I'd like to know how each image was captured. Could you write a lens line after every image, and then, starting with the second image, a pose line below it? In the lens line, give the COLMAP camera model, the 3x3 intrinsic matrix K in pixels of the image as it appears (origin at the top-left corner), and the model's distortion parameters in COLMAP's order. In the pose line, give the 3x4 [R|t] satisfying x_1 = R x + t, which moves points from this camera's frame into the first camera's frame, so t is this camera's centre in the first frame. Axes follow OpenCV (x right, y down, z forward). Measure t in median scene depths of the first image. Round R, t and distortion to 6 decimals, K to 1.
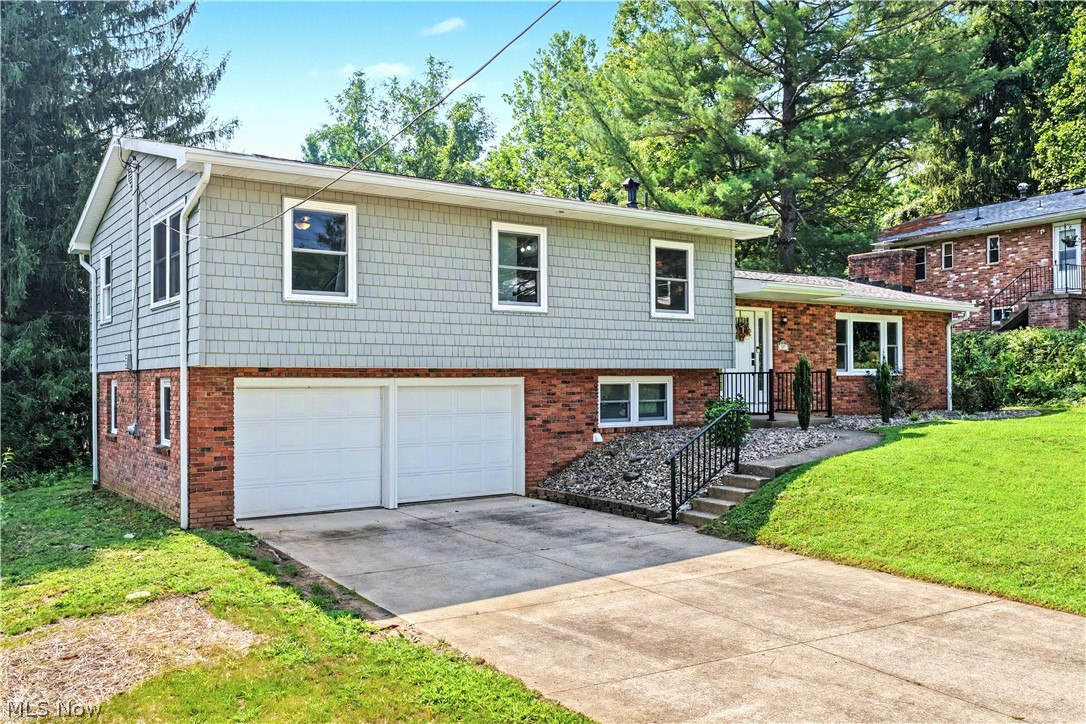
lens RADIAL K [[905.8, 0, 543.0], [0, 905.8, 362.0], [0, 0, 1]] dist [-0.011570, 0.003611]
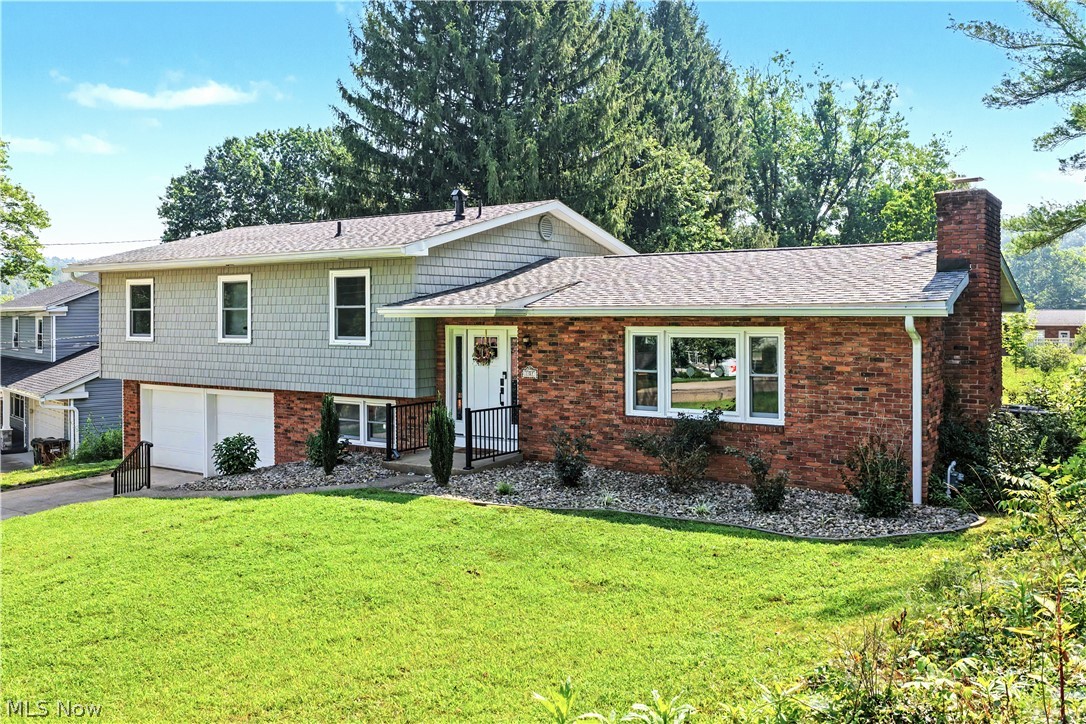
lens RADIAL K [[975.0, 0, 545.5], [0, 975.0, 312.1], [0, 0, 1]] dist [-0.002784, -0.005645]
pose [[0.335856, 0.001387, -0.941912, 1.092079], [0.018808, 0.999790, 0.008179, -0.078479], [0.941725, -0.020462, 0.335760, 0.727542]]
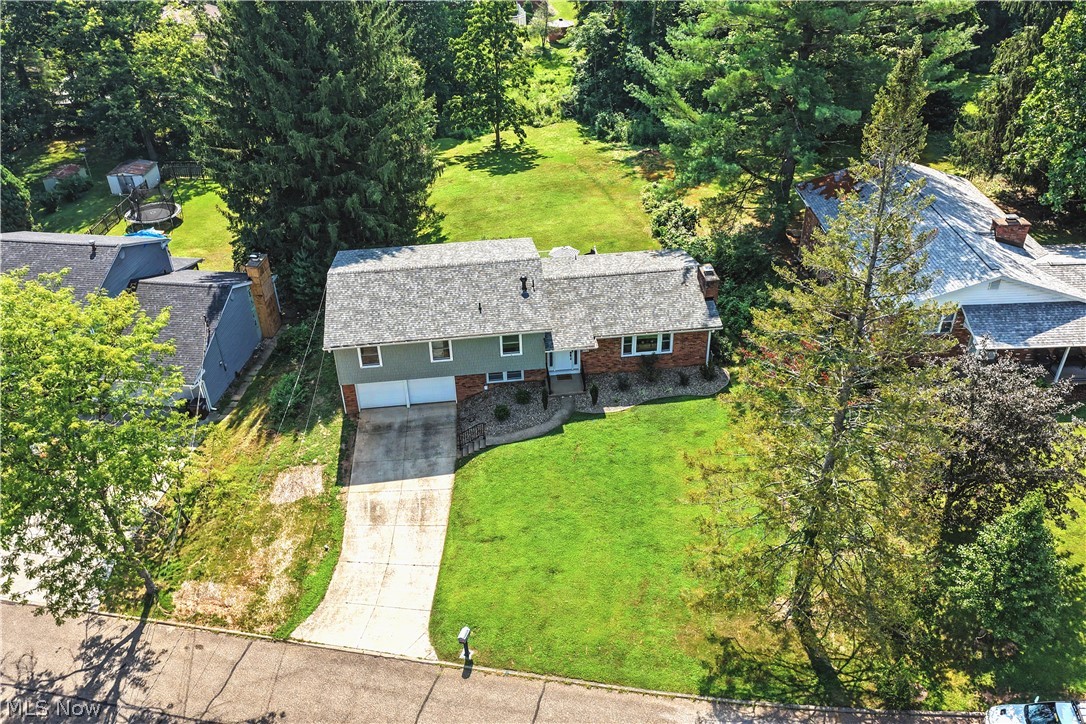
lens RADIAL K [[975.0, 0, 545.5], [0, 975.0, 312.1], [0, 0, 1]] dist [-0.002784, -0.005645]
pose [[0.861088, 0.254612, -0.440114, 1.269449], [0.047332, 0.821691, 0.567964, -1.547713], [0.506248, -0.509899, 0.695497, -0.761379]]
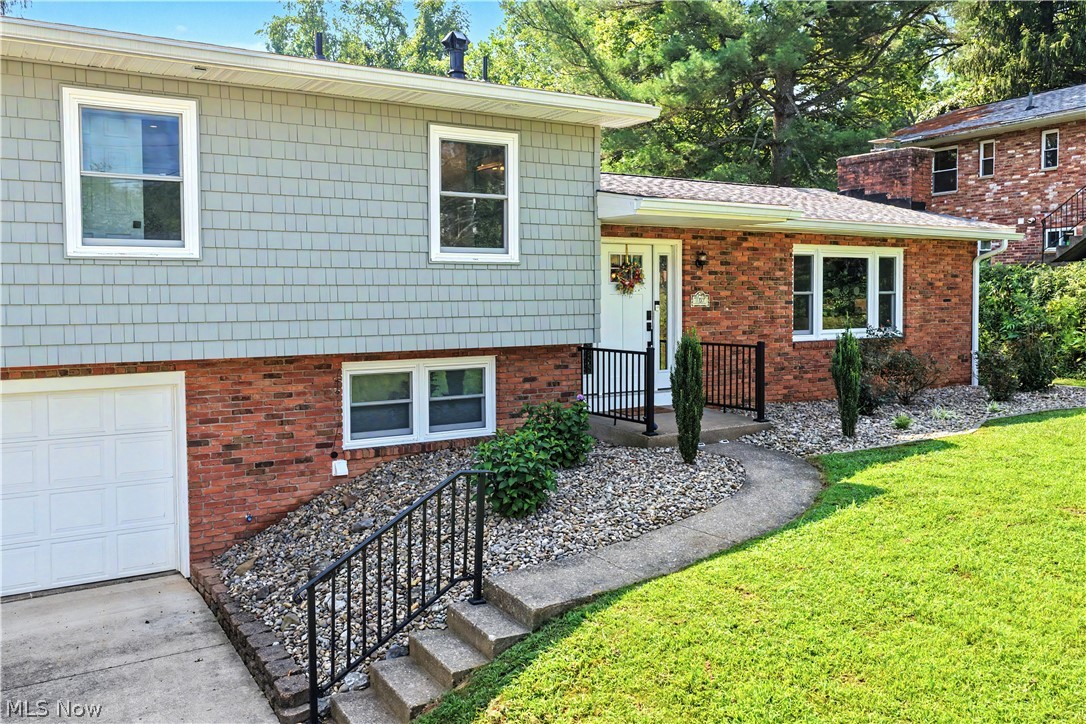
lens RADIAL K [[916.3, 0, 540.1], [0, 916.3, 328.9], [0, 0, 1]] dist [0.002641, -0.009276]
pose [[0.998966, 0.002601, -0.045386, 0.183580], [0.000044, 0.998307, 0.058166, -0.034558], [0.045461, -0.058108, 0.997275, 0.355481]]
